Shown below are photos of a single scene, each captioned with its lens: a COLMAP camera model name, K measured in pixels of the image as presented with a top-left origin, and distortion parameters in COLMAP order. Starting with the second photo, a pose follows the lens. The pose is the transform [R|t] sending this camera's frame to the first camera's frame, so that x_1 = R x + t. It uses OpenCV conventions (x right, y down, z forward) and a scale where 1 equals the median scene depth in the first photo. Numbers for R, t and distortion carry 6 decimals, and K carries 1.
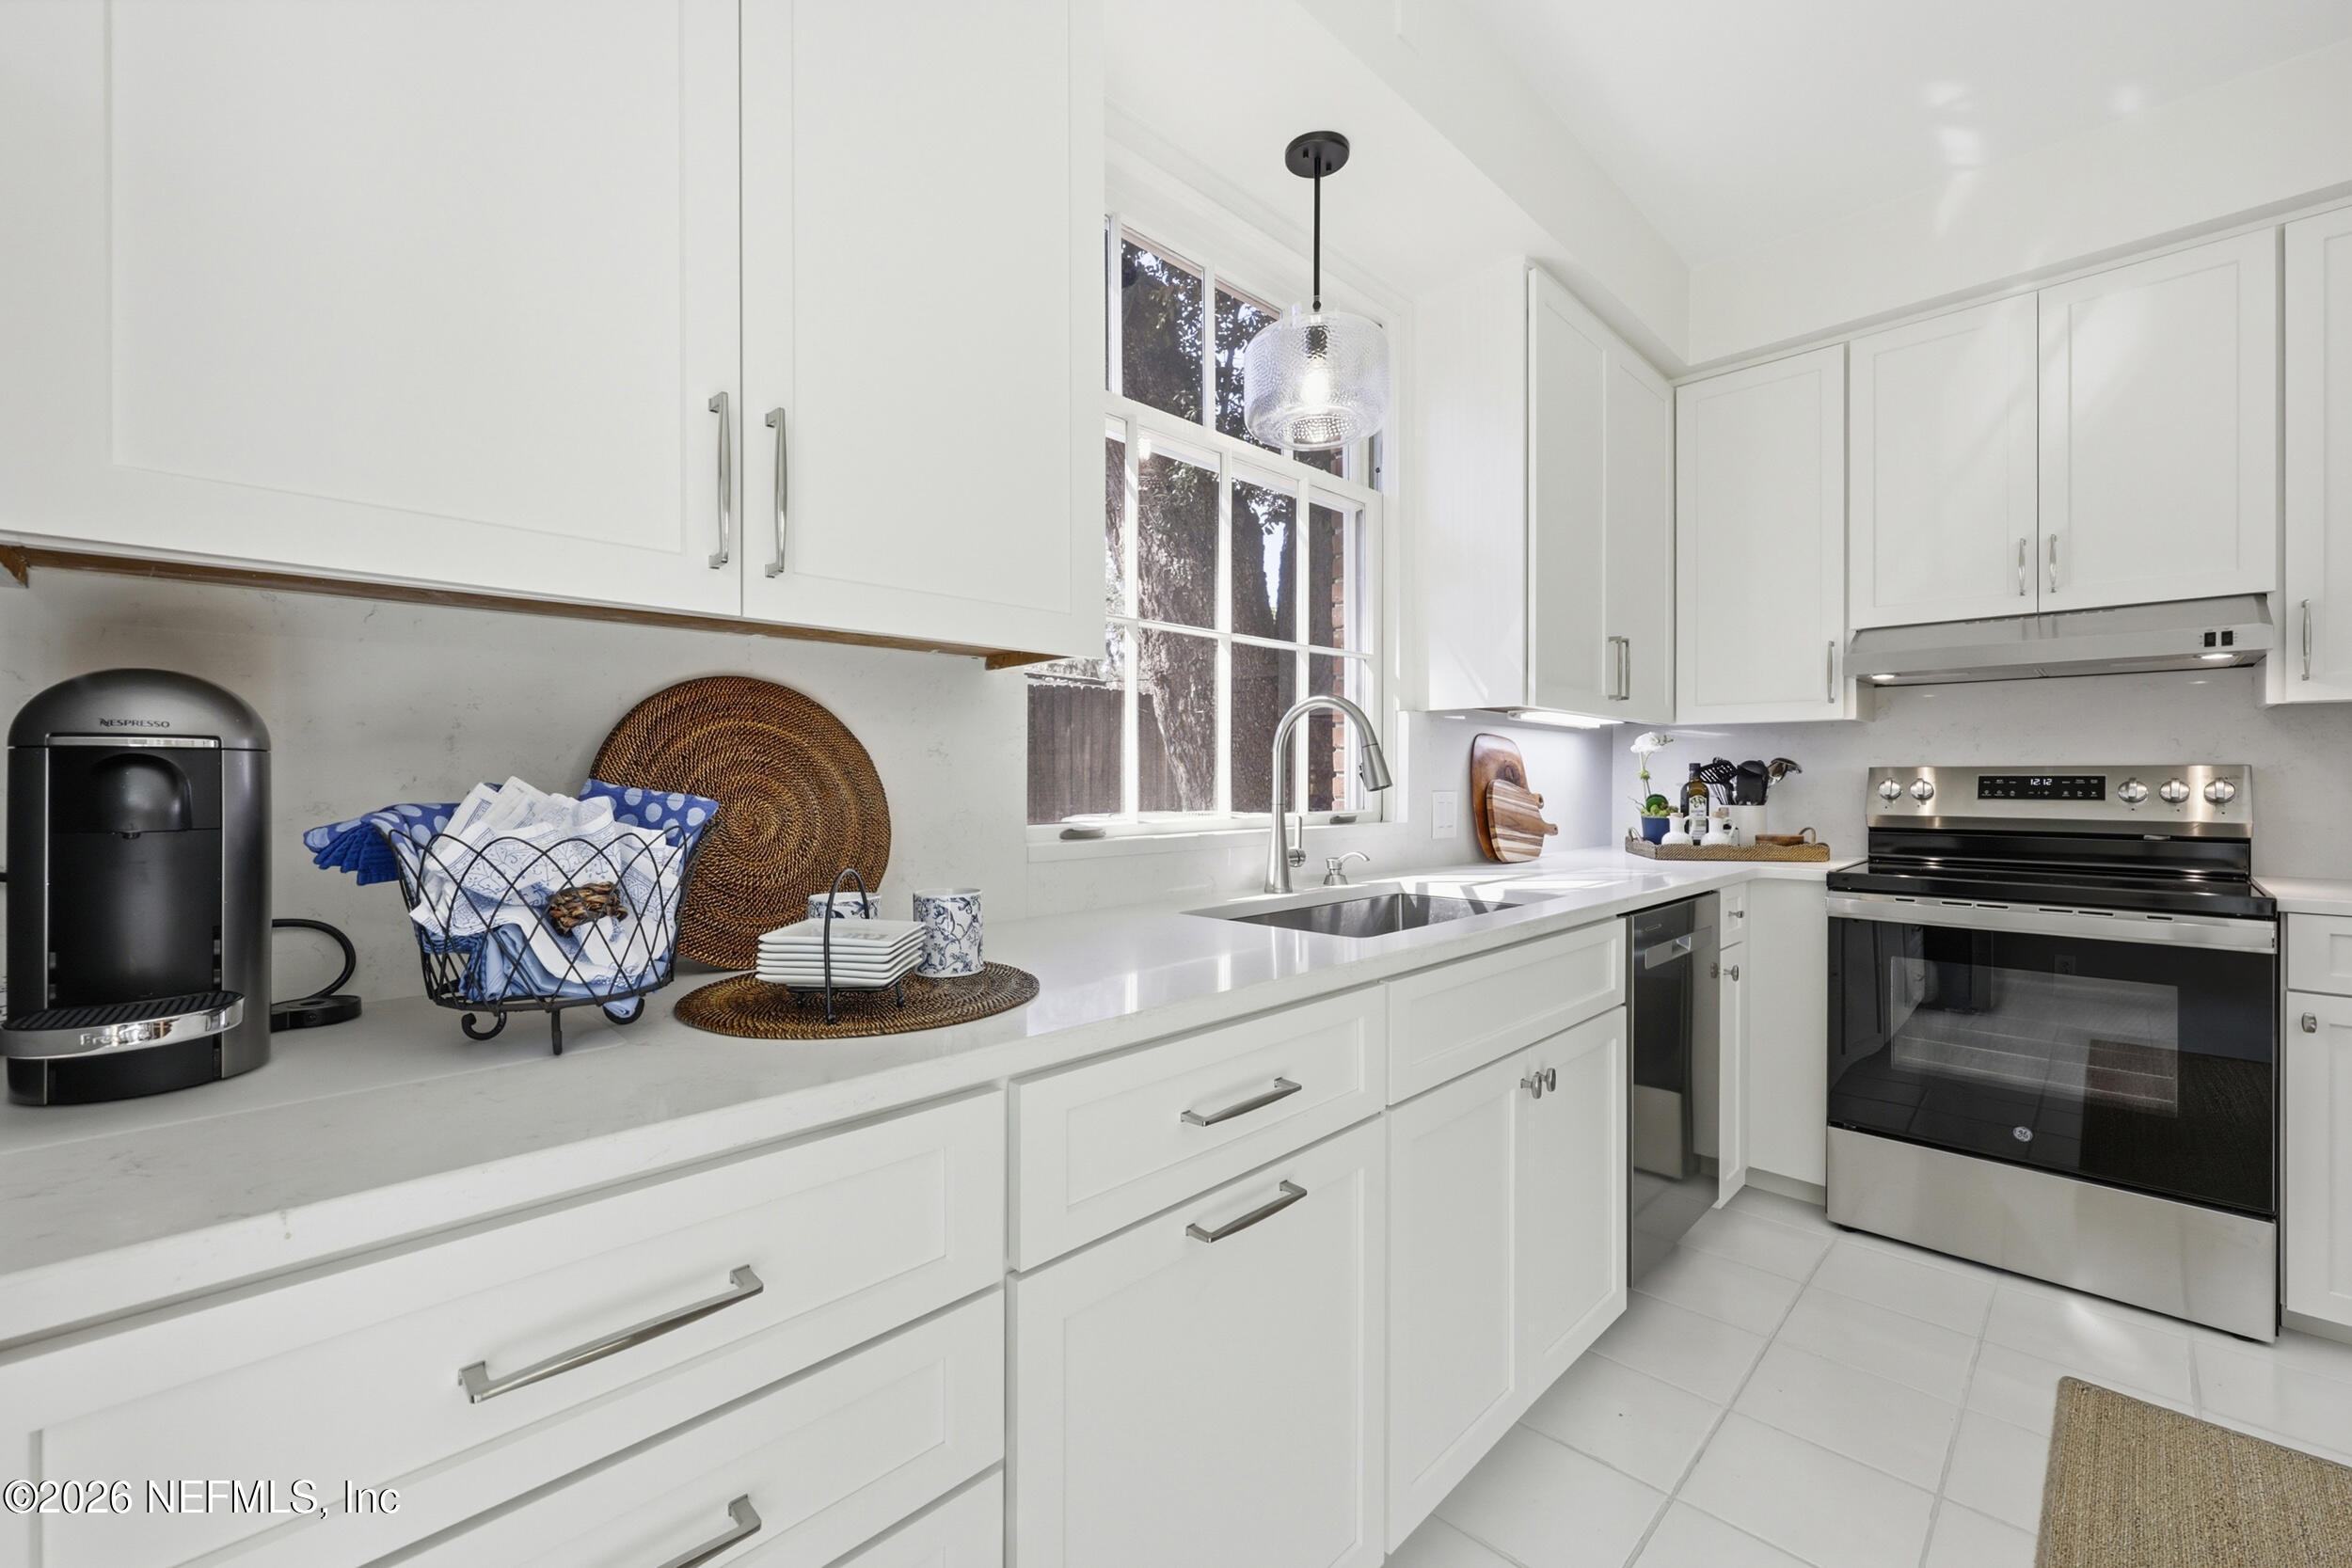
lens RADIAL K [[965.4, 0, 1170.2], [0, 965.4, 768.9], [0, 0, 1]] dist [0.001004, 0.000922]
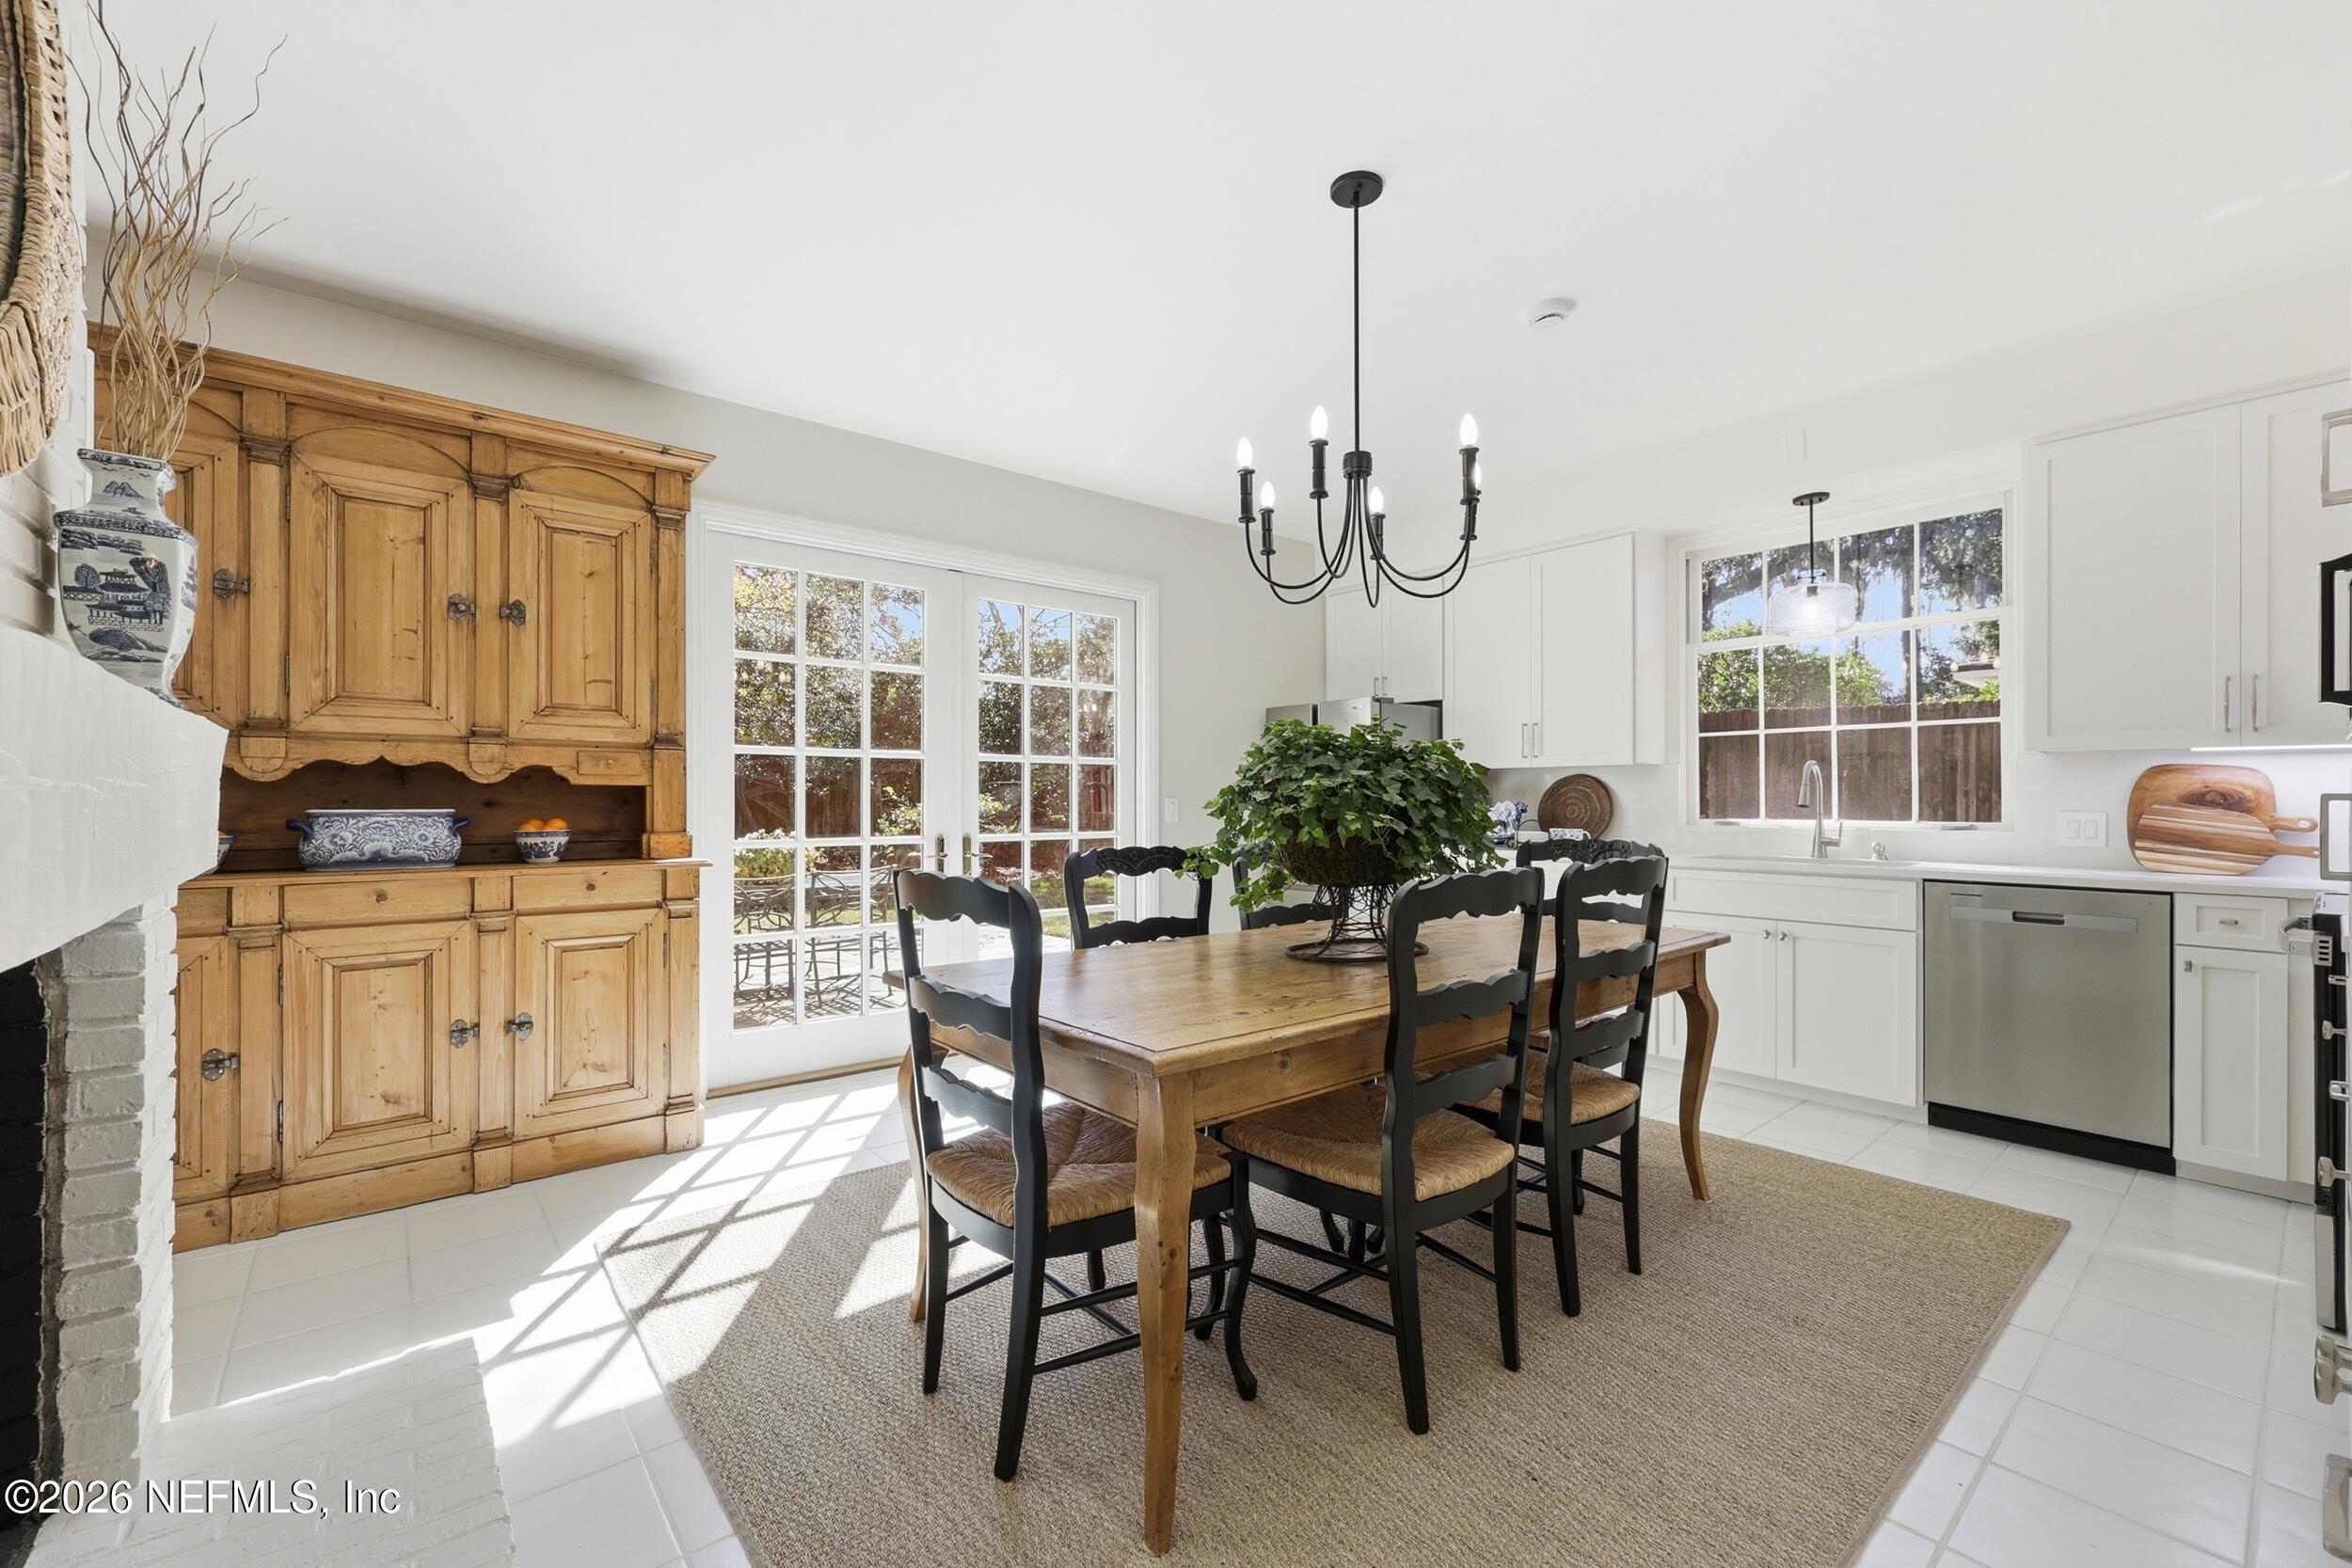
lens RADIAL K [[961.8, 0, 1155.6], [0, 961.8, 789.8], [0, 0, 1]] dist [0.001258, 0.000241]
pose [[-0.098931, -0.007680, -0.995065, 1.872351], [0.007832, 0.999933, -0.008496, -0.005853], [0.995064, -0.008634, -0.098864, -0.152399]]
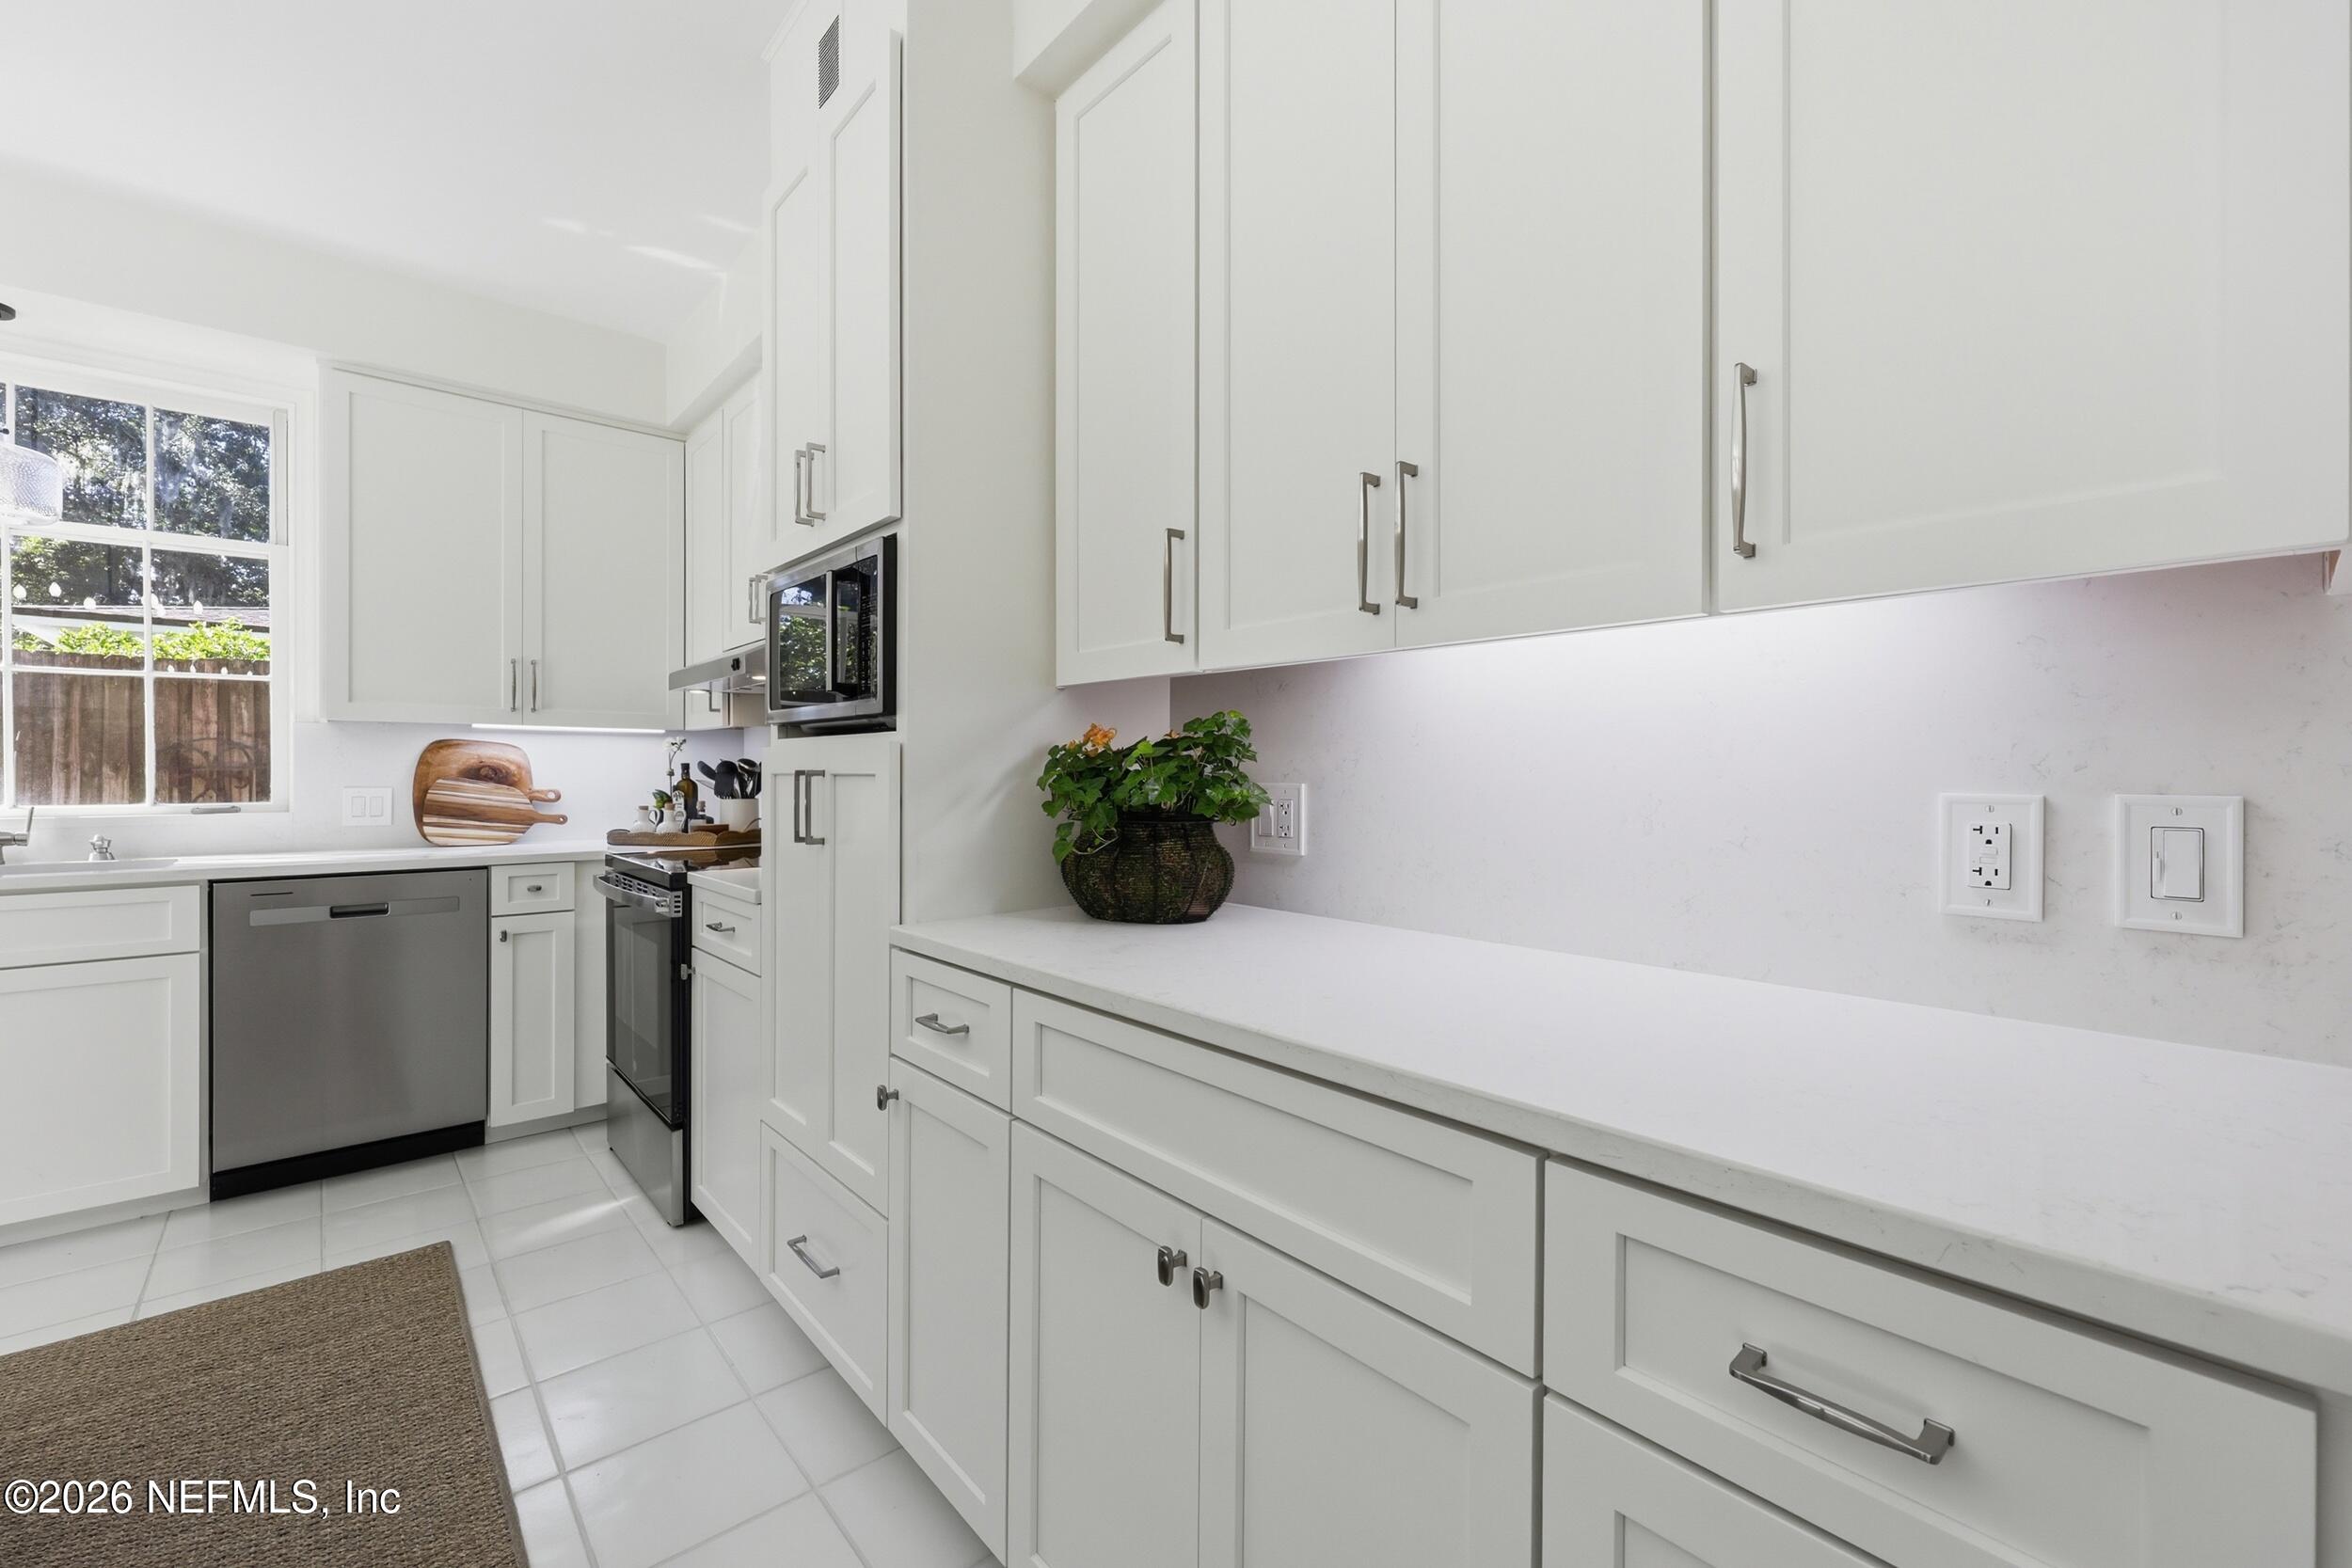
lens RADIAL K [[961.8, 0, 1176.1], [0, 961.8, 769.6], [0, 0, 1]] dist [0.001258, 0.000241]
pose [[0.998014, 0.000217, -0.062996, 1.497283], [0.000243, 0.999973, 0.007304, -0.008846], [0.062996, -0.007305, 0.997987, -0.169299]]
